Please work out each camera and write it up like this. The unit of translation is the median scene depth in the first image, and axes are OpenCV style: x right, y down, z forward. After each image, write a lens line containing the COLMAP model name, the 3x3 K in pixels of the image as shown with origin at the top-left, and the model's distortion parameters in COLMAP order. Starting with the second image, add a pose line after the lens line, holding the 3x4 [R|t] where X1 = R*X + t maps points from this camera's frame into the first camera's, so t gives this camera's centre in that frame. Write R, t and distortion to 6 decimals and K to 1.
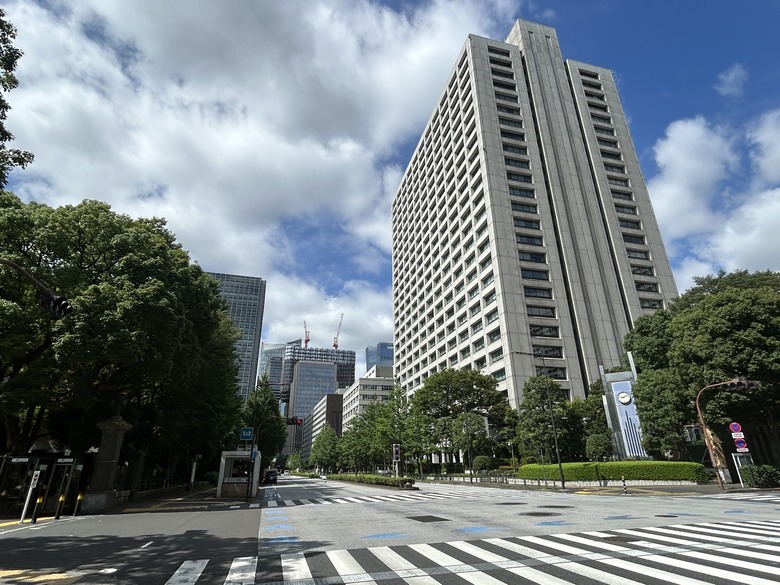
lens RADIAL K [[412.9, 0, 389.7], [0, 412.9, 293.4], [0, 0, 1]] dist [-0.001422, -0.000132]
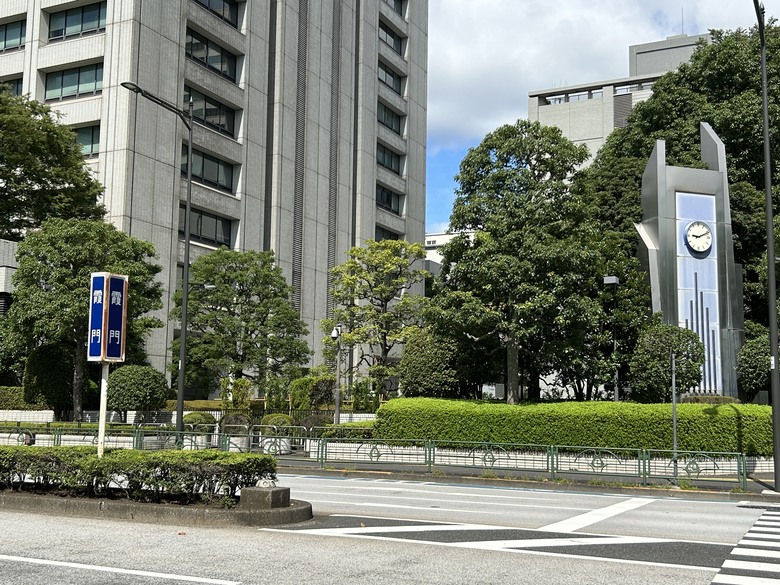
lens RADIAL K [[917.6, 0, 390.0], [0, 917.6, 293.0], [0, 0, 1]] dist [-0.004988, 0.000000]
pose [[0.655792, 0.120953, 0.745189, -0.097901], [-0.318538, 0.939245, 0.127874, 0.147993], [-0.684449, -0.321230, 0.654478, 0.342253]]
